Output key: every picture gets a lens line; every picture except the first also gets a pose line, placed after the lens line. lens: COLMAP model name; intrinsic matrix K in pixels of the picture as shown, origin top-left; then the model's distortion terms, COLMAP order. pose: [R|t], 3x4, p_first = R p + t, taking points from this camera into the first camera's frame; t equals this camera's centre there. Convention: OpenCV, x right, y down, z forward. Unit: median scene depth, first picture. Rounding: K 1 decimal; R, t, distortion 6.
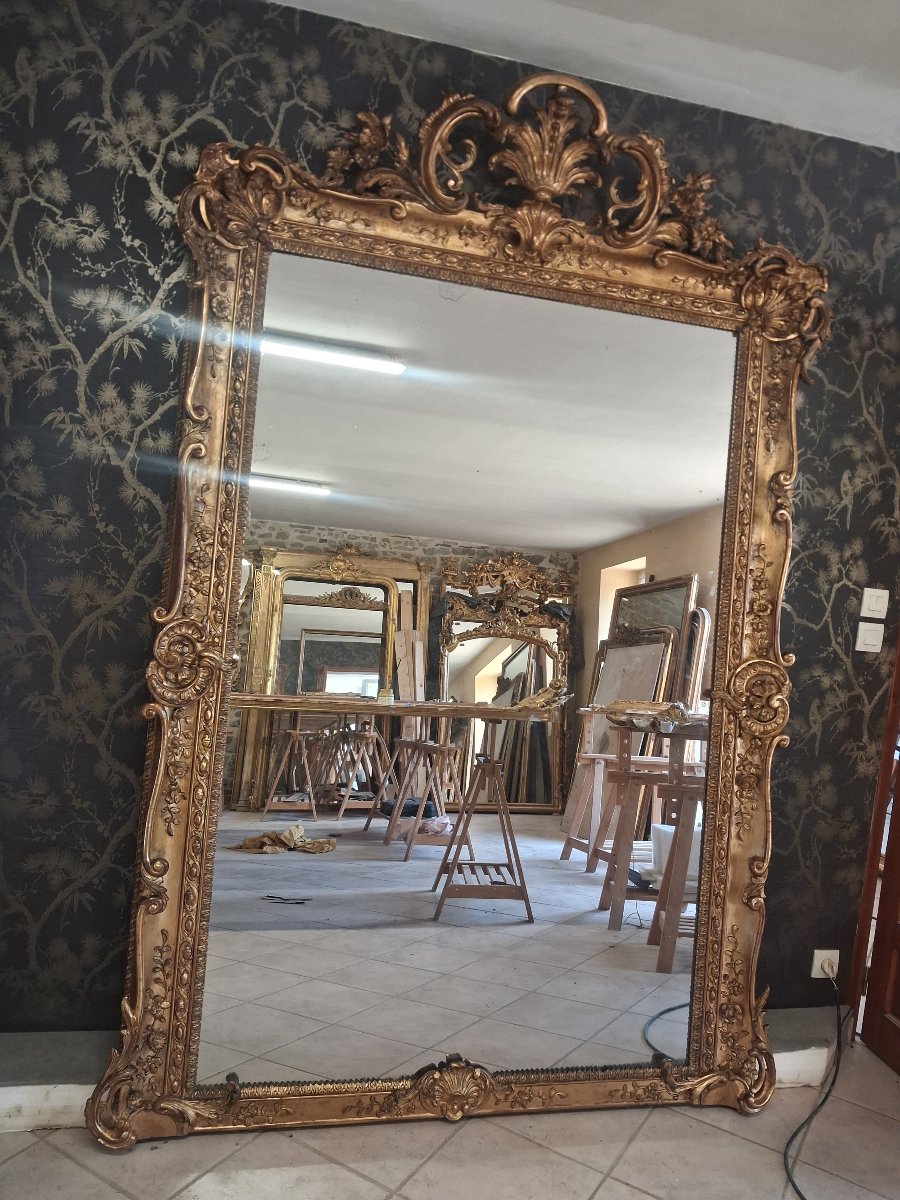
lens RADIAL K [[932.2, 0, 451.0], [0, 932.2, 584.5], [0, 0, 1]] dist [0.026716, -0.052633]
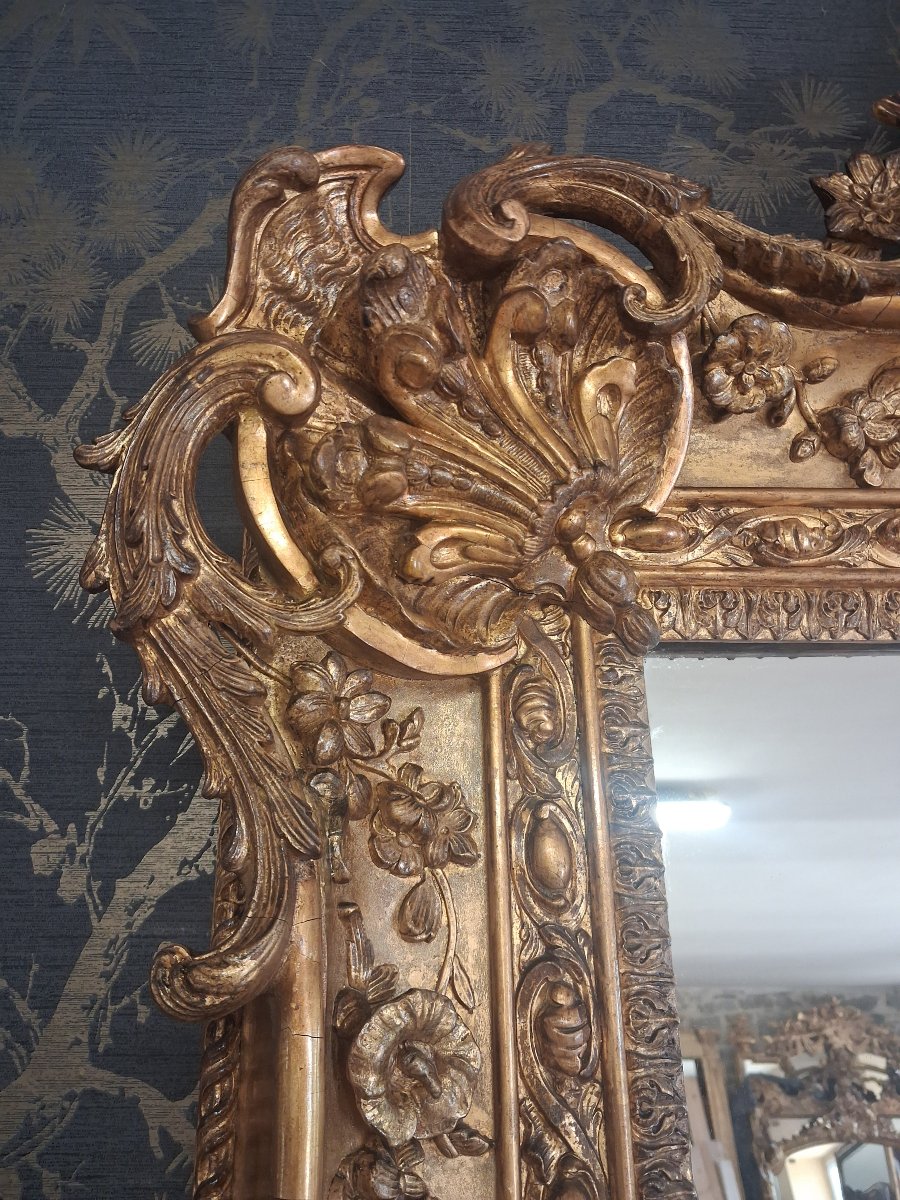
lens RADIAL K [[932.2, 0, 436.9], [0, 932.2, 567.4], [0, 0, 1]] dist [0.026716, -0.052633]
pose [[0.969397, -0.181200, -0.165640, -0.173437], [0.098991, 0.905930, -0.411693, -0.261458], [0.224657, 0.382697, 0.896143, 0.714314]]
